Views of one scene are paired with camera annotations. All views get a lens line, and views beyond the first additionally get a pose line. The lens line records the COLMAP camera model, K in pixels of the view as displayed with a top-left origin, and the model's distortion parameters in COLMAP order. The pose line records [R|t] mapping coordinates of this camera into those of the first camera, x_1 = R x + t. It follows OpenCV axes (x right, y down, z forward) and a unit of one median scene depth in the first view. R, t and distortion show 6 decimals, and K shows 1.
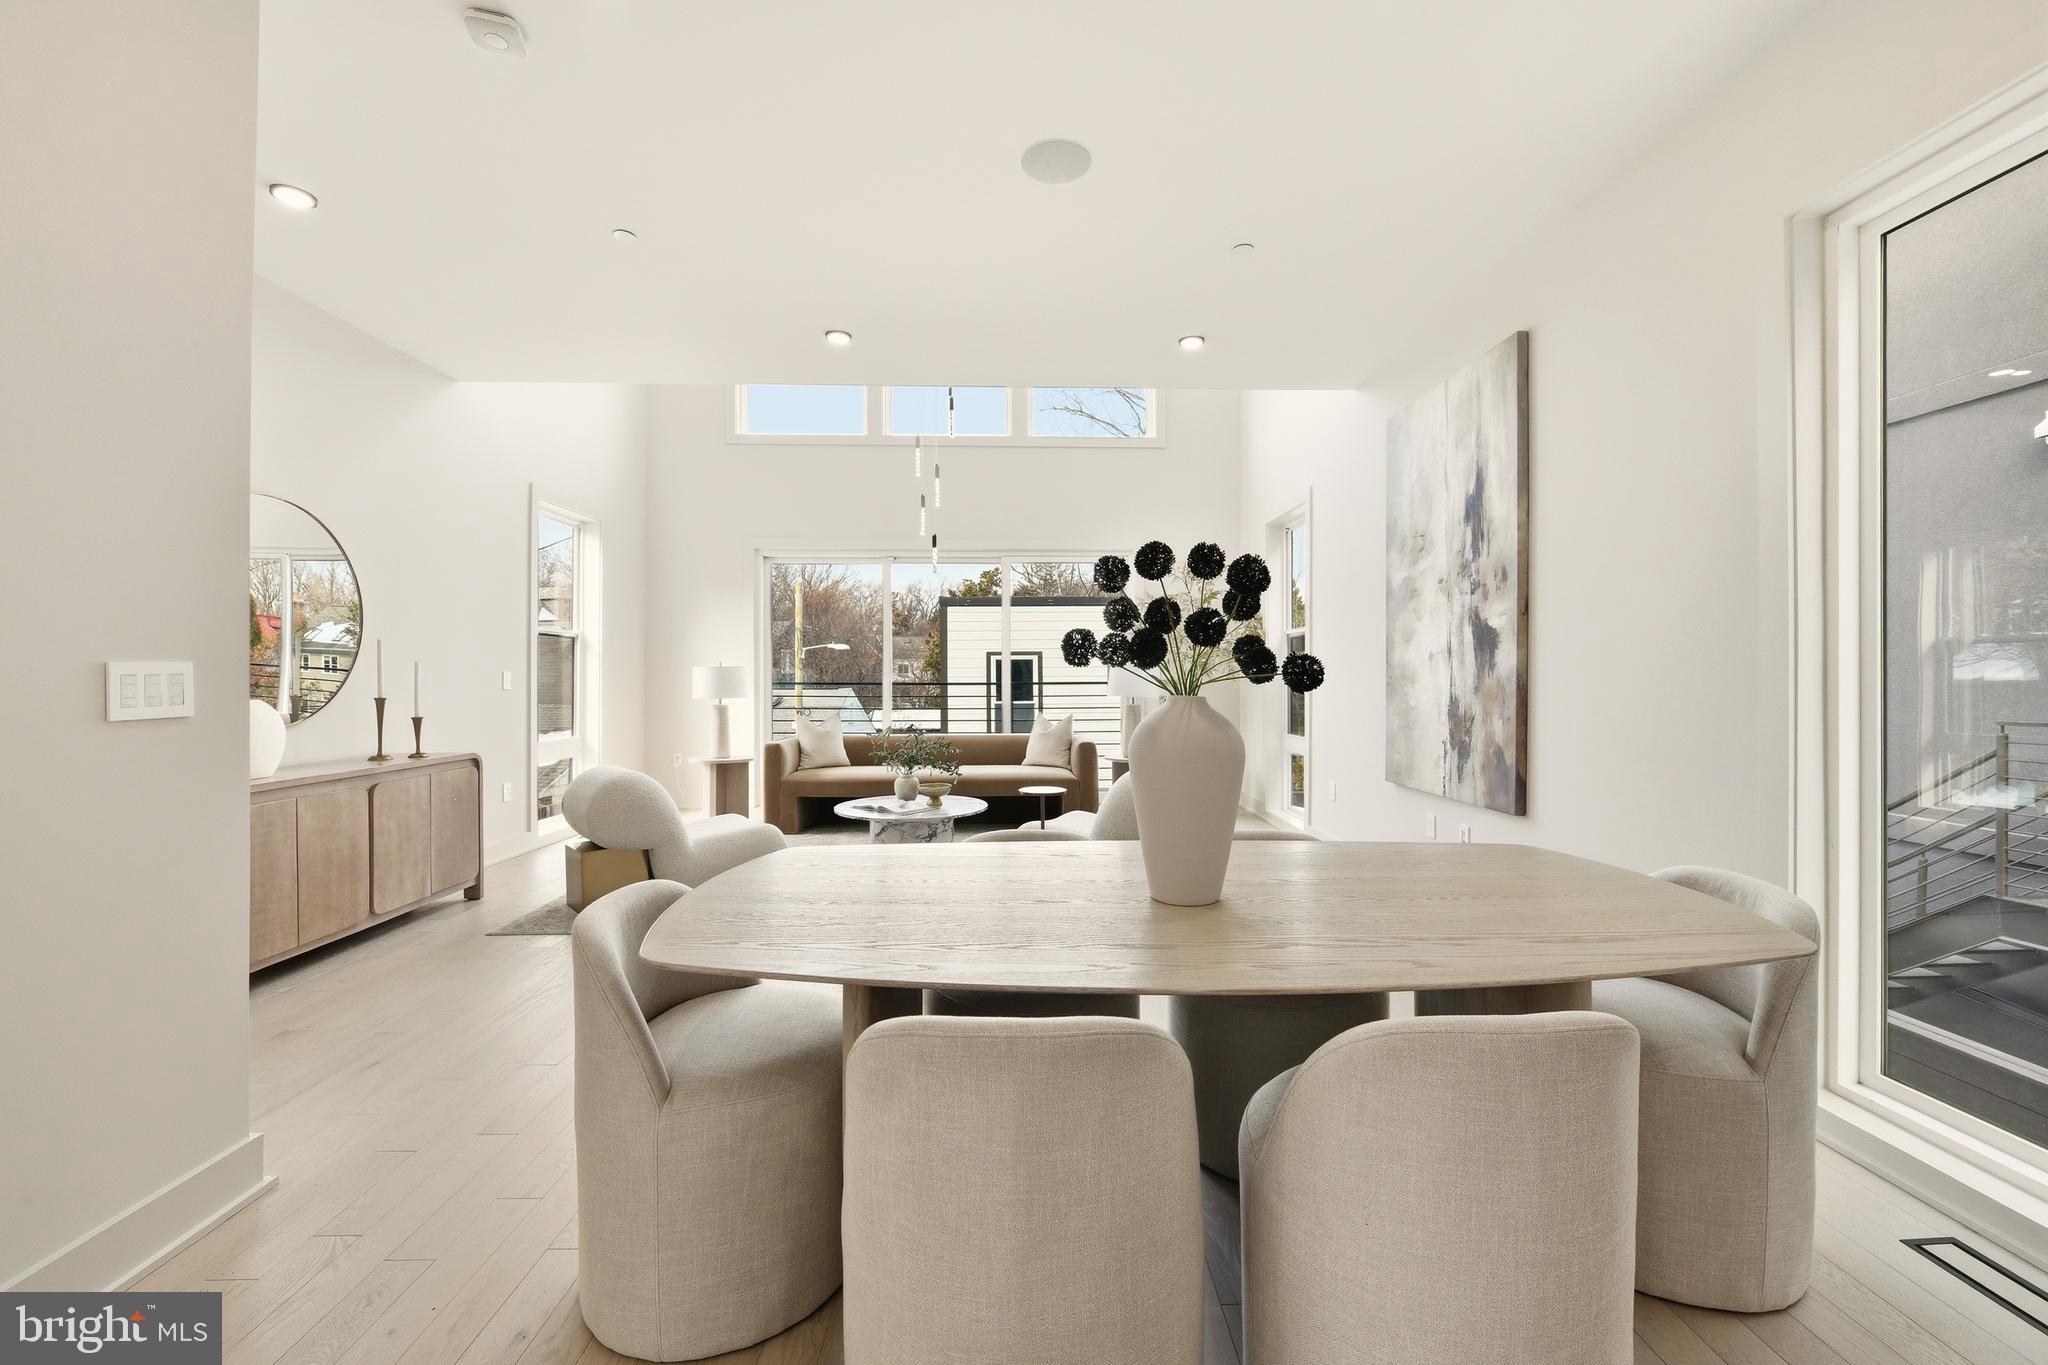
lens RADIAL K [[830.9, 0, 1029.3], [0, 830.9, 678.7], [0, 0, 1]] dist [-0.010769, -0.000046]
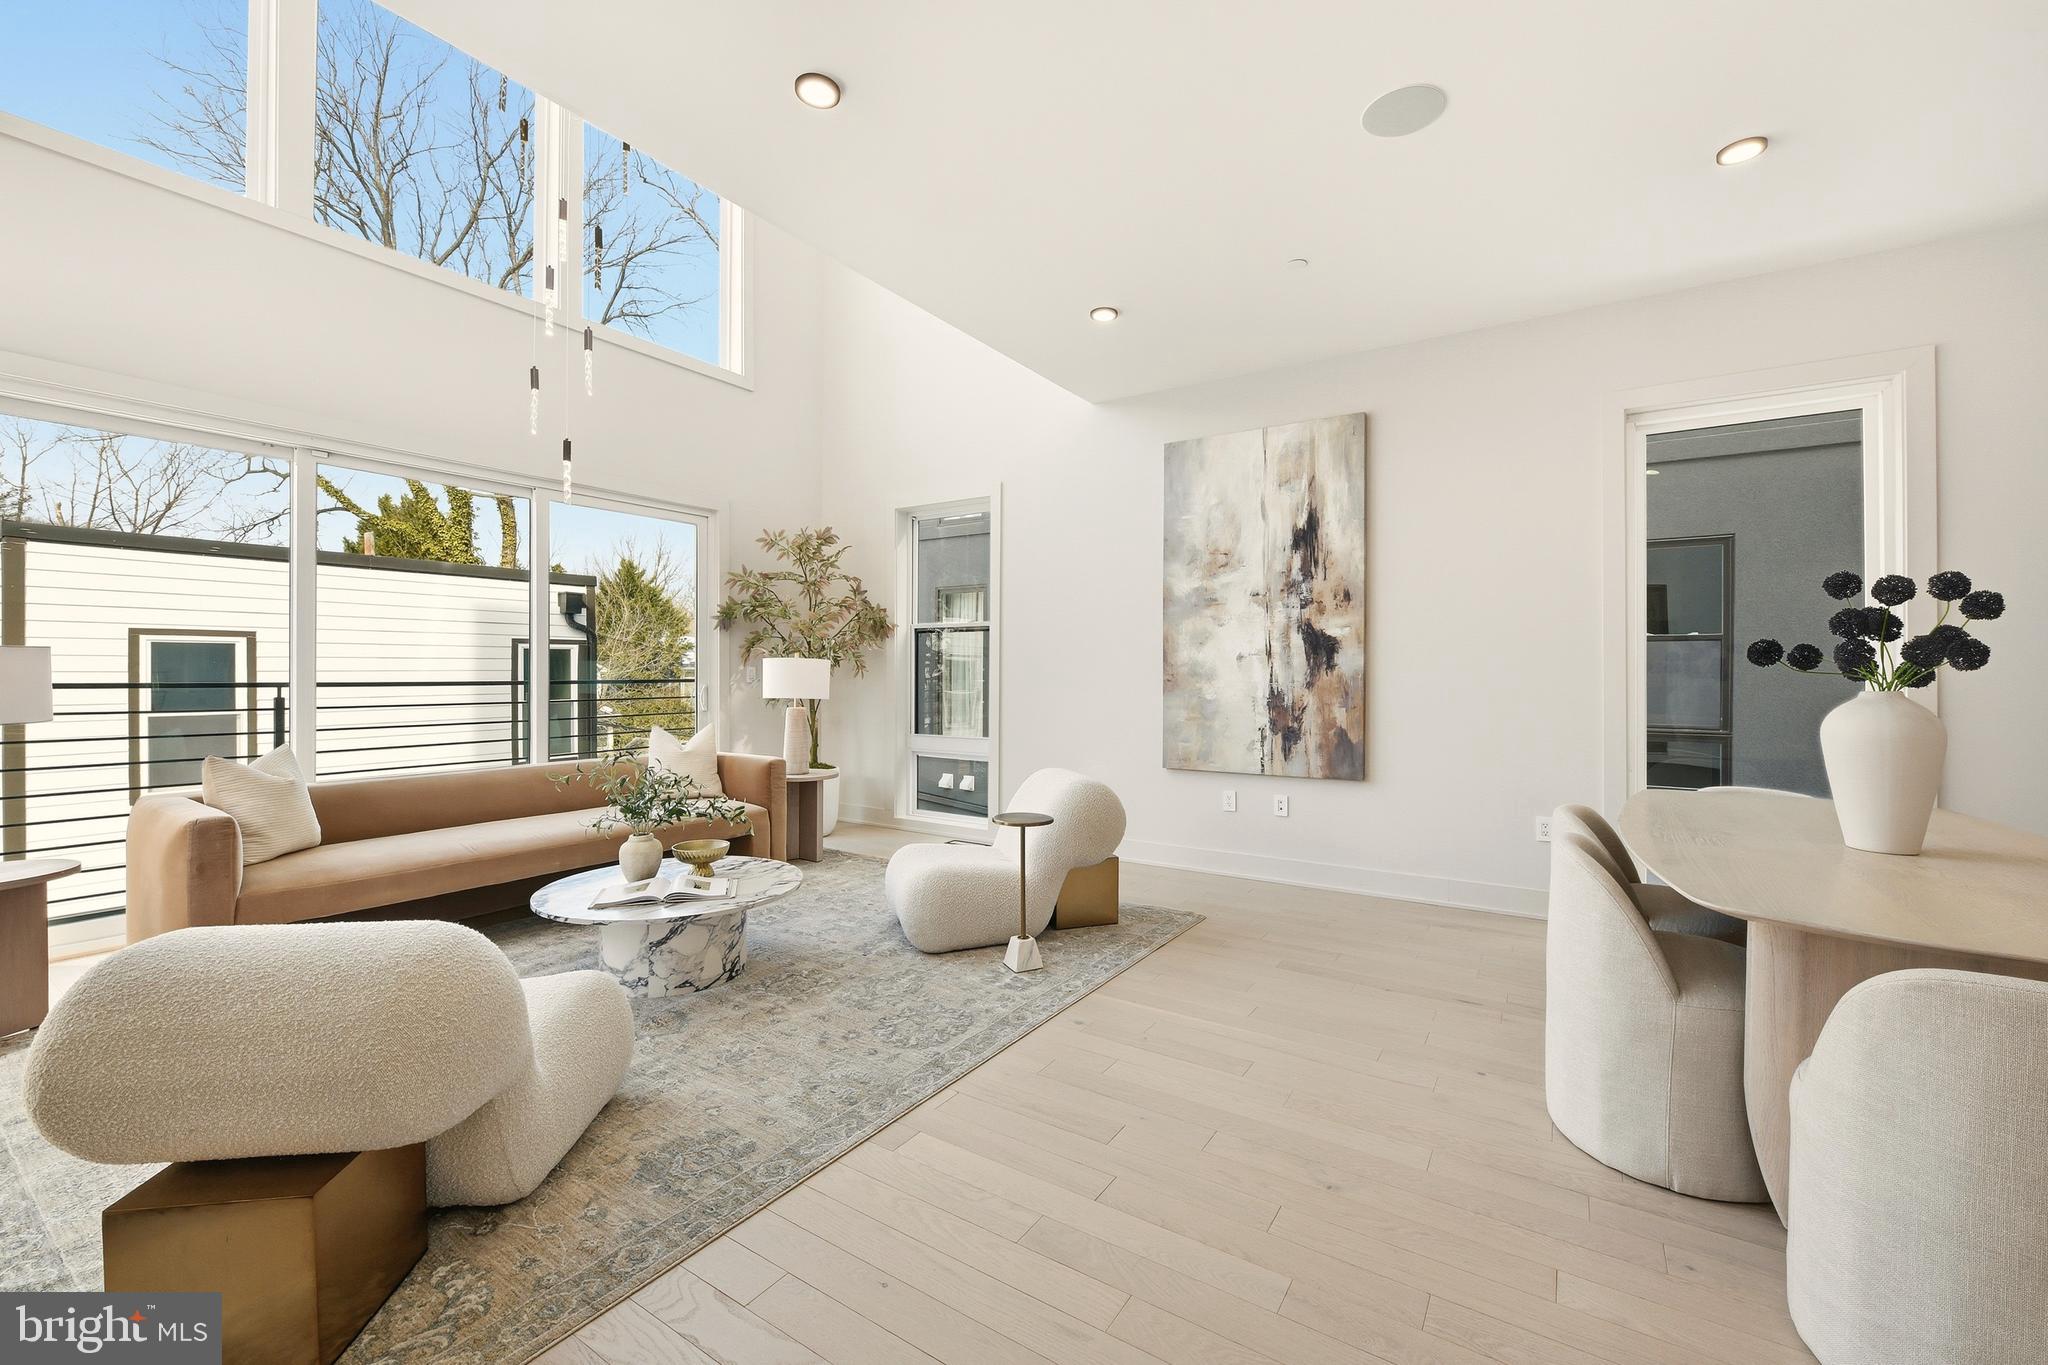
lens RADIAL K [[824.1, 0, 1045.2], [0, 824.1, 674.8], [0, 0, 1]] dist [-0.012552, -0.000056]
pose [[0.557763, 0.001557, 0.829999, -0.693224], [-0.001355, 0.999999, -0.000965, -0.000490], [-0.829999, -0.000586, 0.557764, 0.618411]]
